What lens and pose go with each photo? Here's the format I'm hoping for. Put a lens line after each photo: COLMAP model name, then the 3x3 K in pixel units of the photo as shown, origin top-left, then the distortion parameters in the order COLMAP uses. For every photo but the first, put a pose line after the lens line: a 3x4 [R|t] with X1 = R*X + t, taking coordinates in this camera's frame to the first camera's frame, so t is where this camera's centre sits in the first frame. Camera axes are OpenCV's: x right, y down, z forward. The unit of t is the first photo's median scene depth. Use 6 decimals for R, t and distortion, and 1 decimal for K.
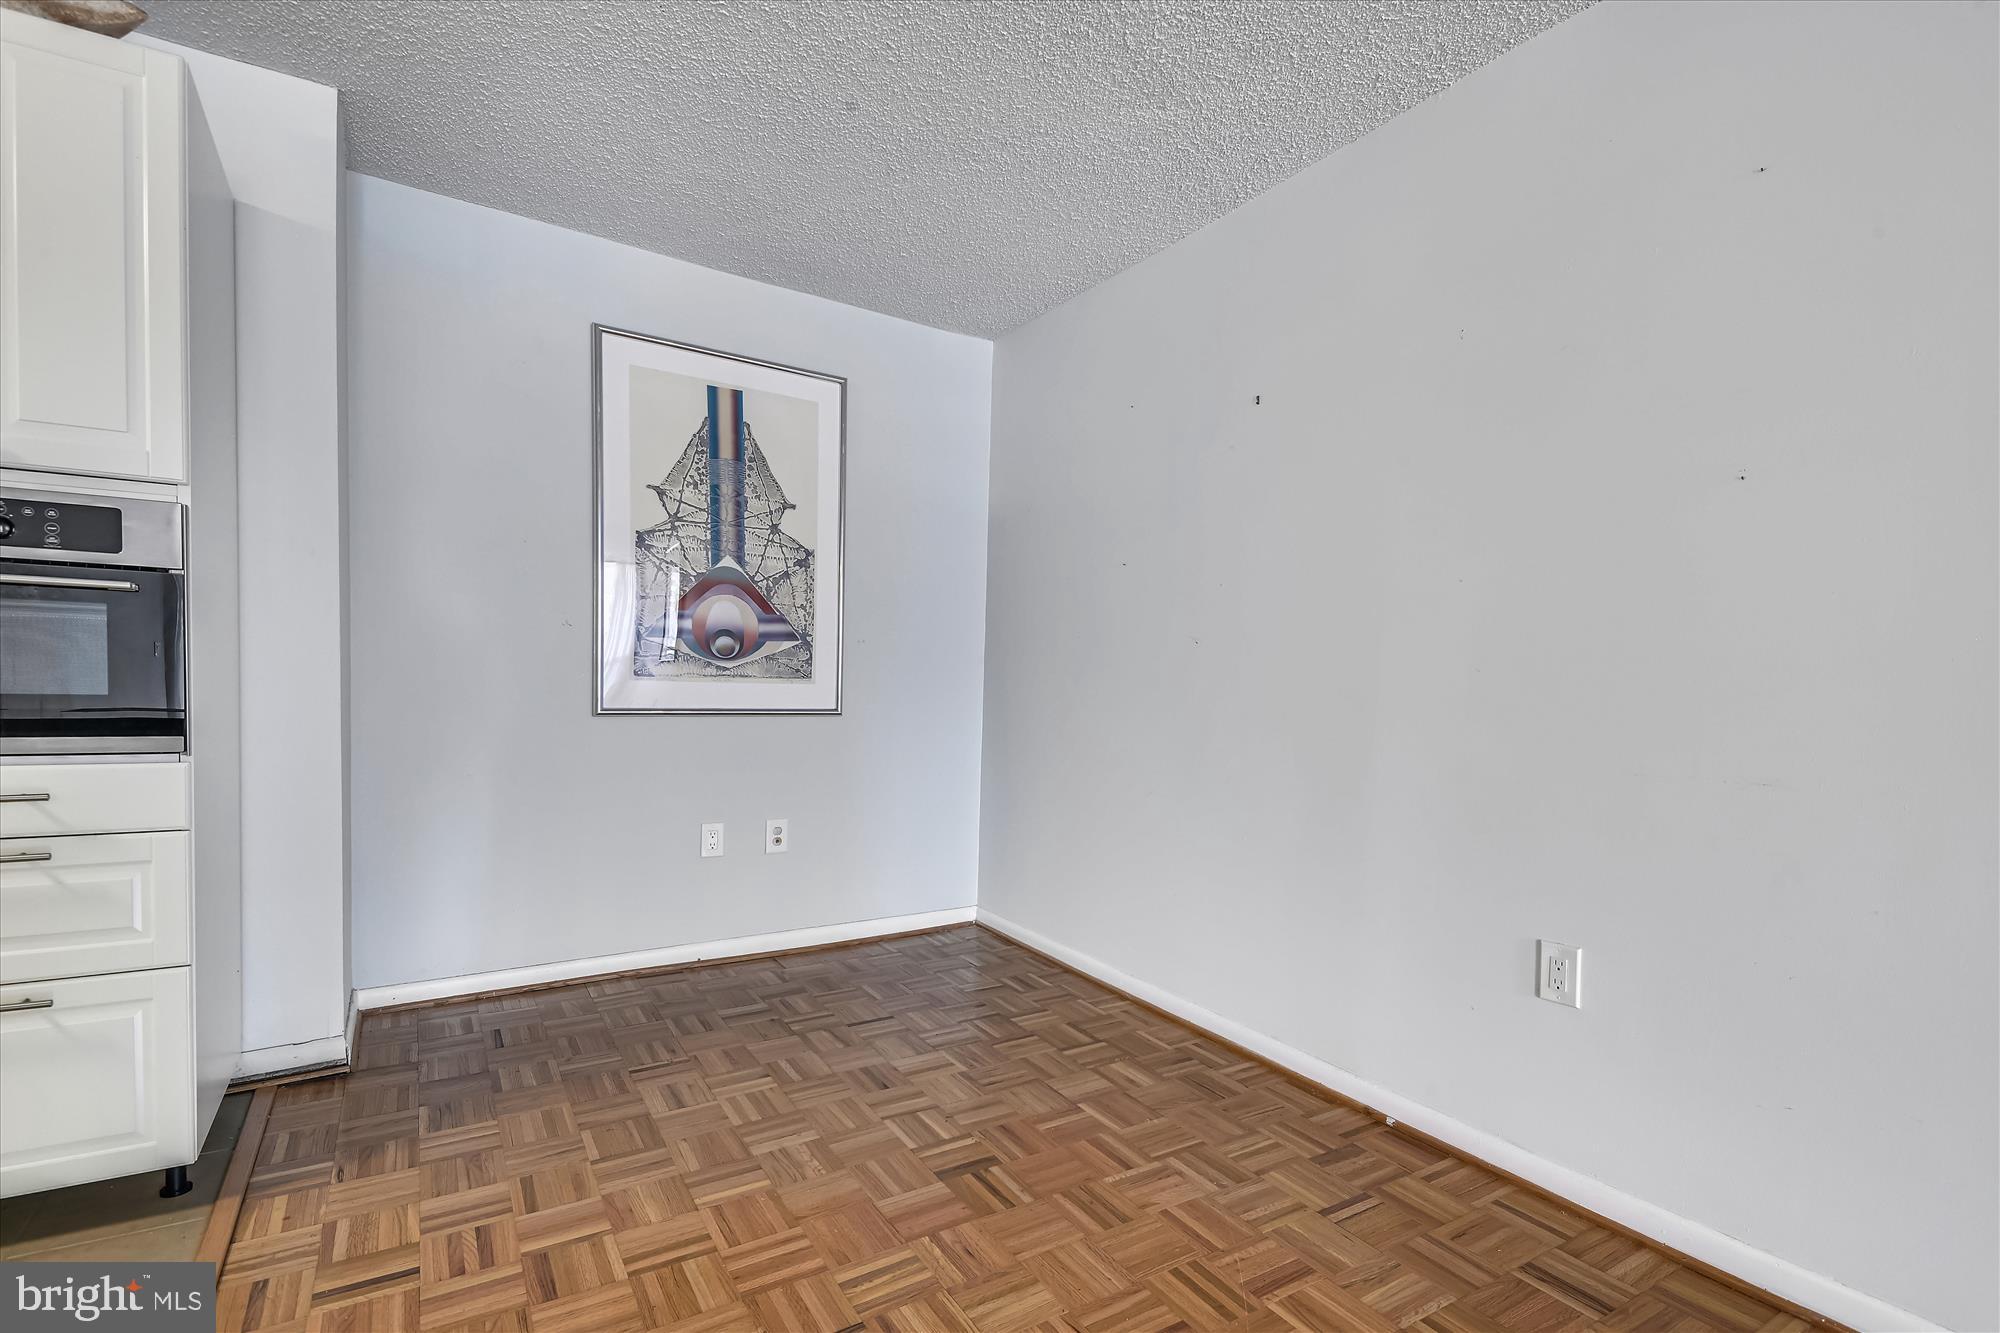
lens RADIAL K [[913.4, 0, 1022.5], [0, 913.4, 734.1], [0, 0, 1]] dist [-0.004187, -0.005640]
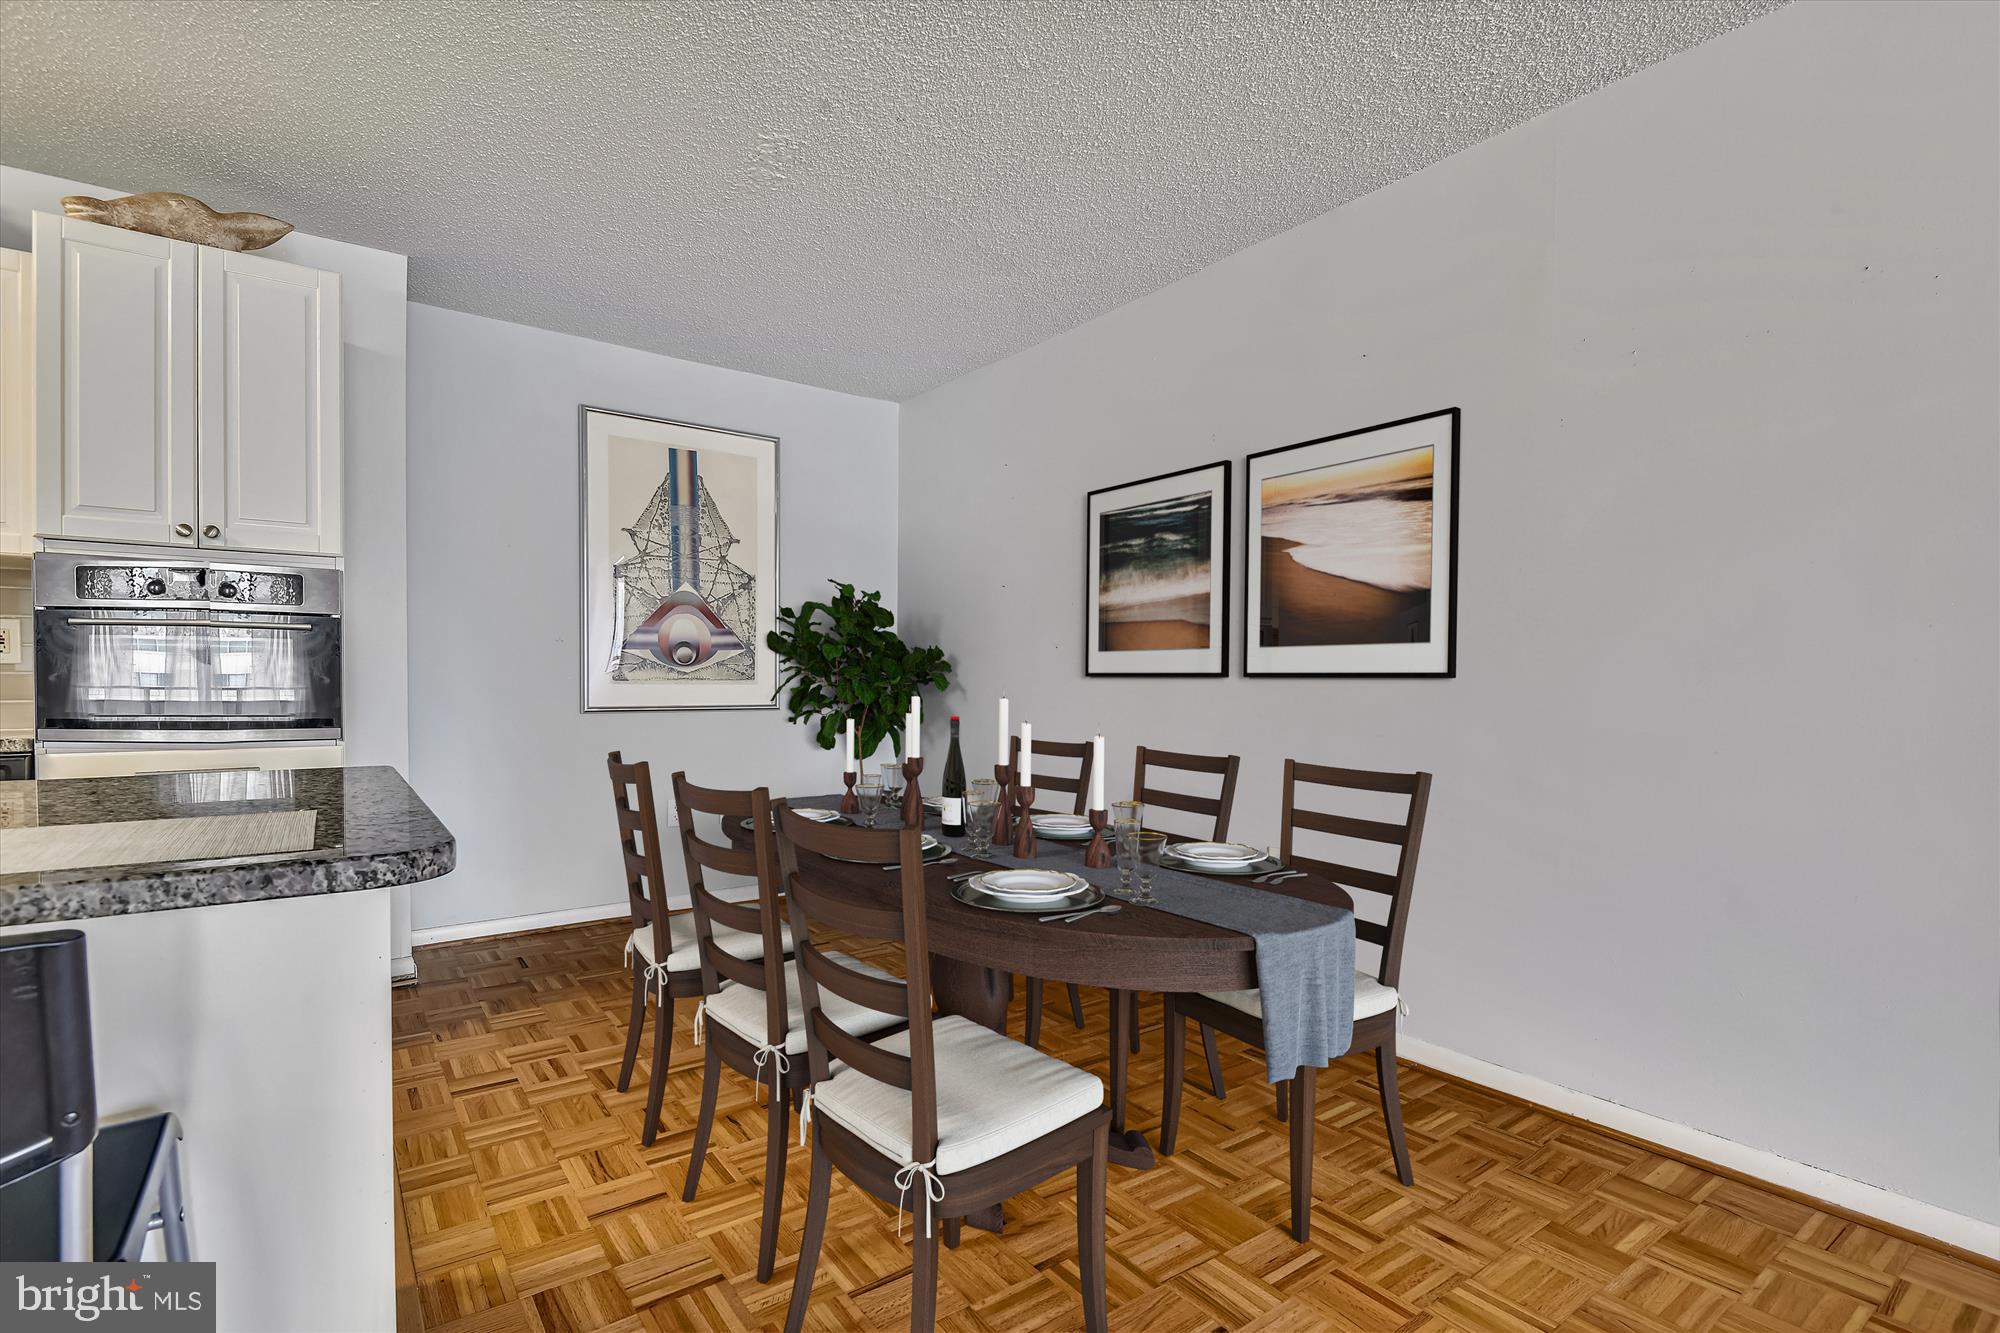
lens RADIAL K [[913.4, 0, 997.3], [0, 913.4, 711.2], [0, 0, 1]] dist [-0.004187, -0.005640]
pose [[0.998108, -0.022727, 0.057136, 0.025491], [0.023943, 0.999499, -0.020678, 0.016090], [-0.056637, 0.022007, 0.998152, -0.269128]]
